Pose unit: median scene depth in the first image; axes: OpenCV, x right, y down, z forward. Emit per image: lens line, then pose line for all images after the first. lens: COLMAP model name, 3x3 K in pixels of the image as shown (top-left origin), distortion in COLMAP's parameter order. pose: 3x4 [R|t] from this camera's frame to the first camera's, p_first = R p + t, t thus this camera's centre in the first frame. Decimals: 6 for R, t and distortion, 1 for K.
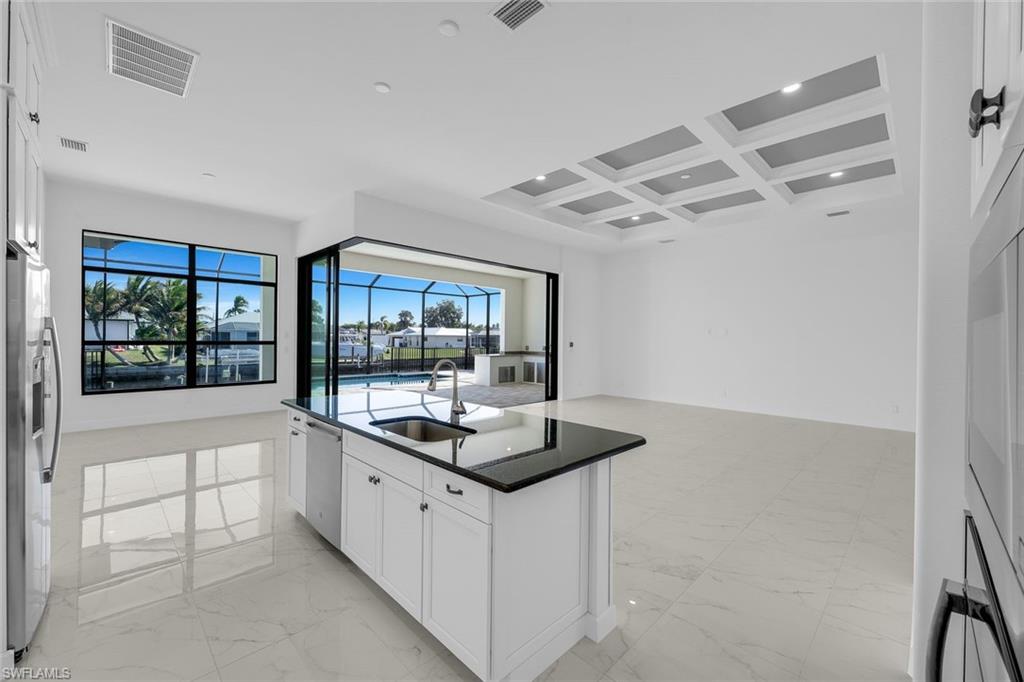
lens RADIAL K [[413.3, 0, 509.5], [0, 413.3, 340.8], [0, 0, 1]] dist [-0.000440, 0.000586]
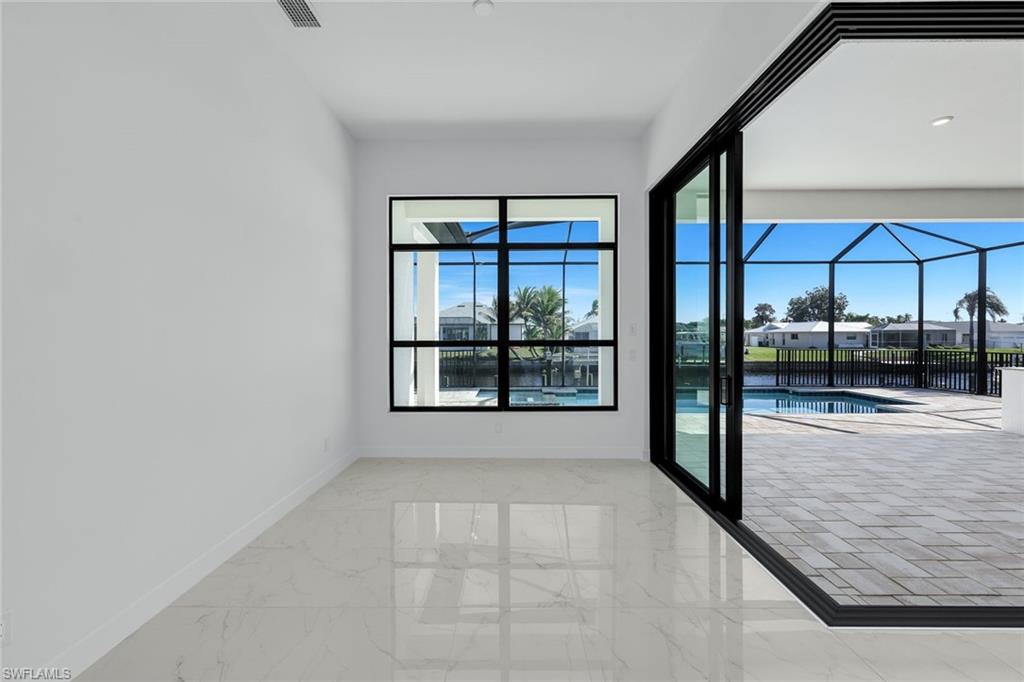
lens RADIAL K [[413.3, 0, 511.2], [0, 413.3, 337.0], [0, 0, 1]] dist [-0.000440, 0.000586]
pose [[0.706172, -0.009534, -0.707976, -0.097784], [0.005371, 0.999953, -0.008108, 0.000032], [0.708020, 0.001923, 0.706190, 0.184364]]
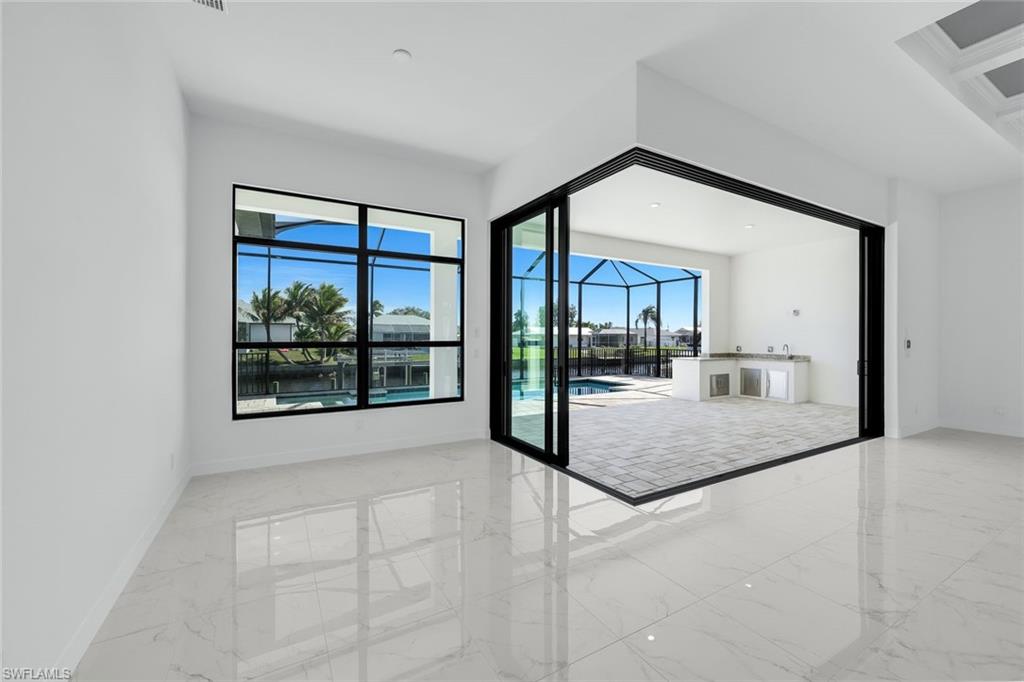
lens RADIAL K [[413.3, 0, 512.0], [0, 413.3, 337.1], [0, 0, 1]] dist [-0.000440, 0.000586]
pose [[0.967800, -0.008721, -0.251570, -0.119449], [0.006722, 0.999939, -0.008804, 0.000114], [0.251631, 0.006830, 0.967799, 0.132059]]
